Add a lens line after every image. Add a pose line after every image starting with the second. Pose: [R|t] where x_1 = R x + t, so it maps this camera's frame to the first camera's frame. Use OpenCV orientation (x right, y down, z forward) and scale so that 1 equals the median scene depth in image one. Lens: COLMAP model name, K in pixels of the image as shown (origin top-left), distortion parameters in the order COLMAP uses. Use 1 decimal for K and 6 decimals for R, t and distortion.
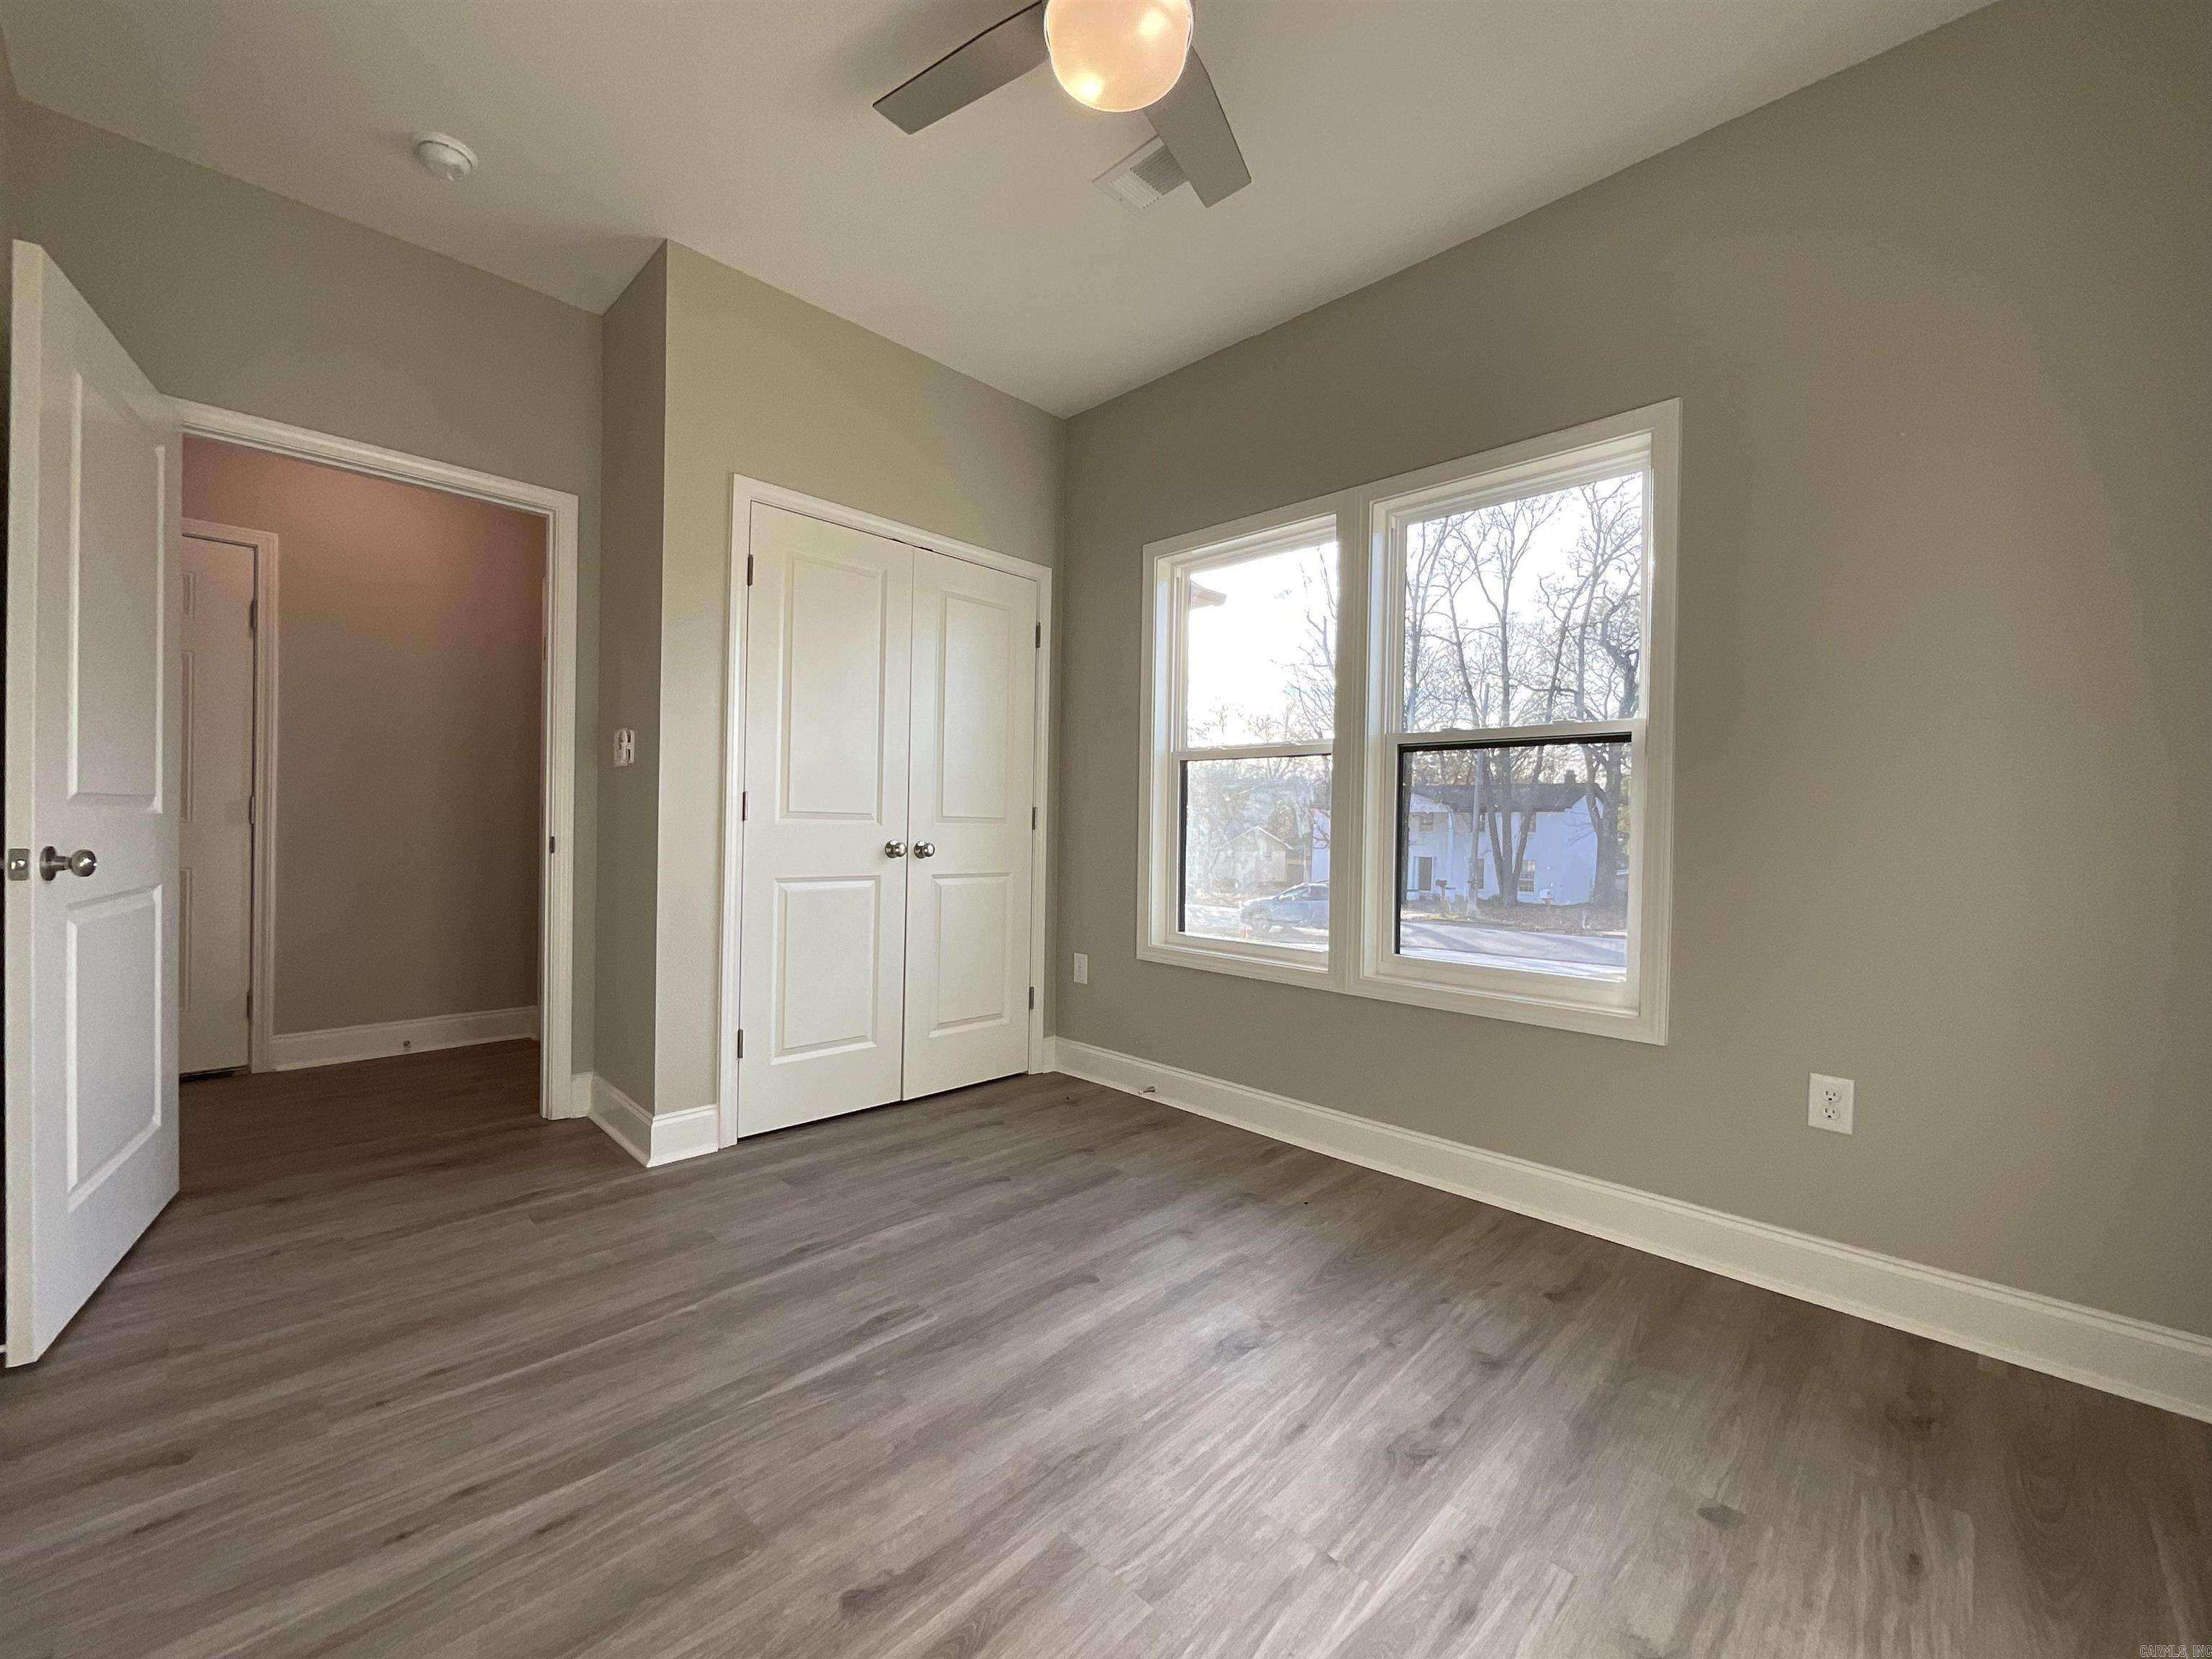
lens RADIAL K [[897.7, 0, 1110.2], [0, 897.7, 839.3], [0, 0, 1]] dist [-0.002556, 0.002201]
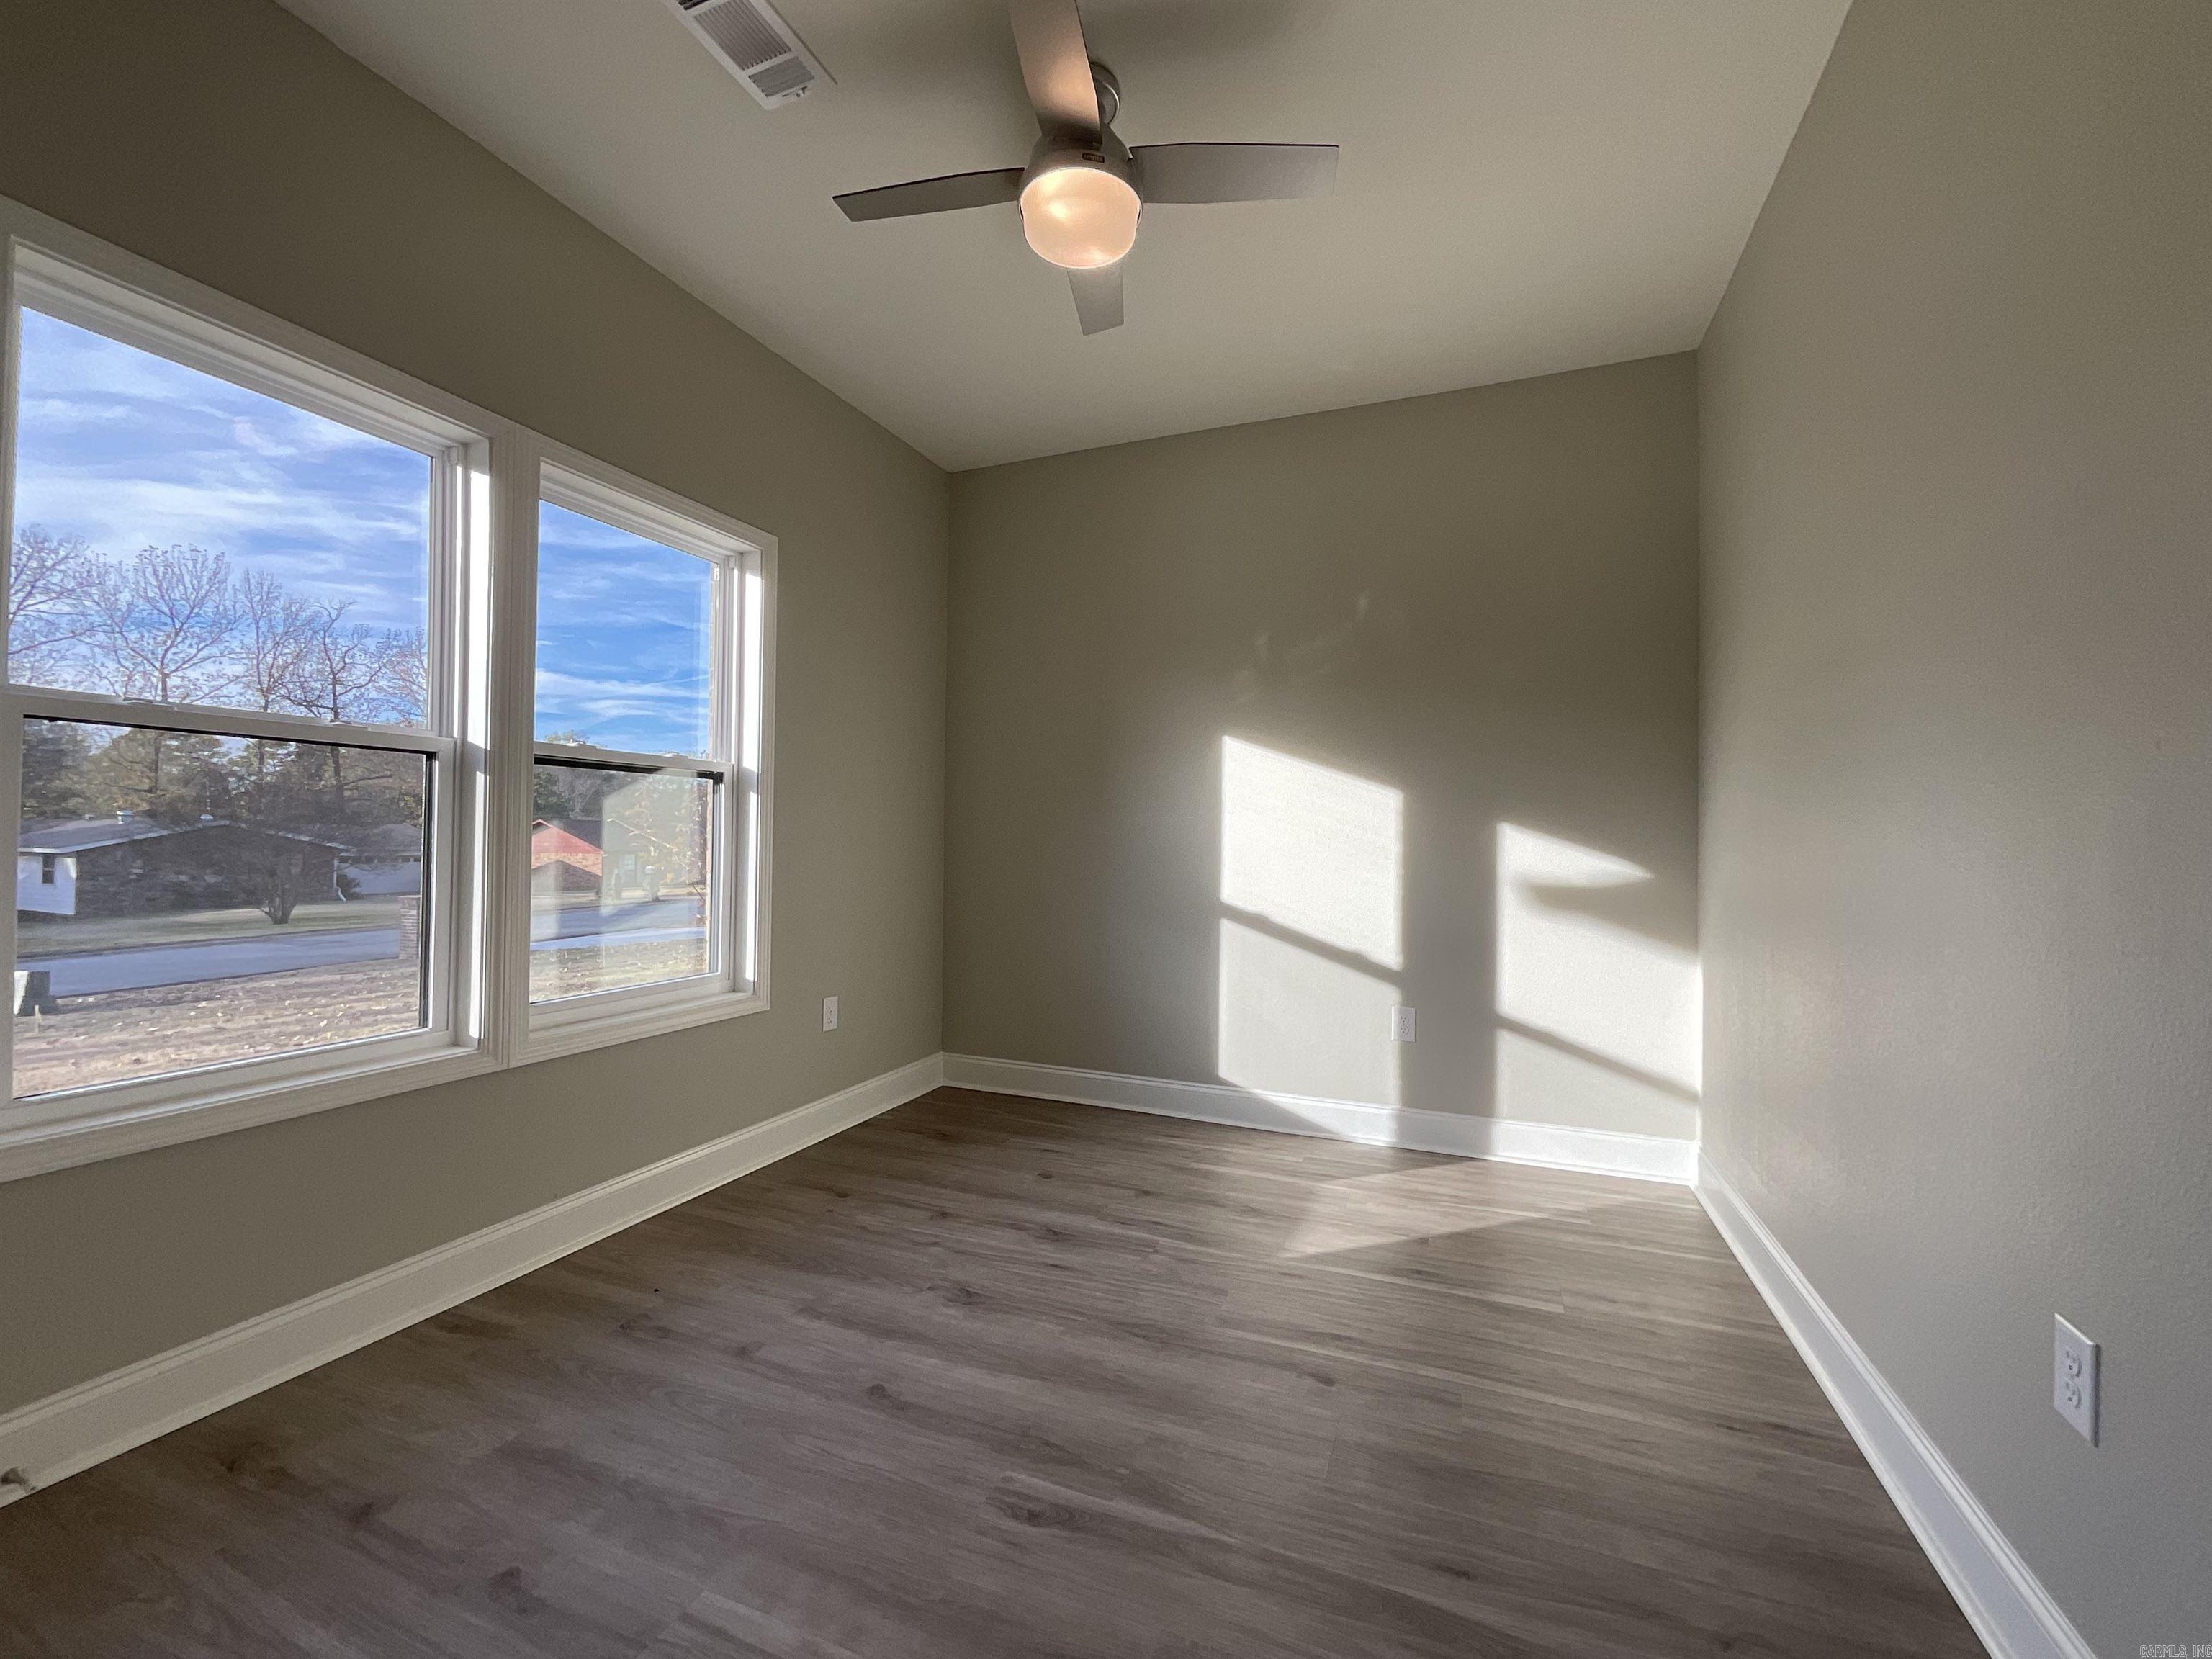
lens RADIAL K [[897.7, 0, 1109.3], [0, 897.7, 822.0], [0, 0, 1]] dist [-0.002556, 0.002201]
pose [[-0.381252, 0.000218, 0.924471, -0.933911], [-0.005211, 0.999984, -0.002385, -0.058959], [-0.924456, -0.005727, -0.381245, 1.159583]]
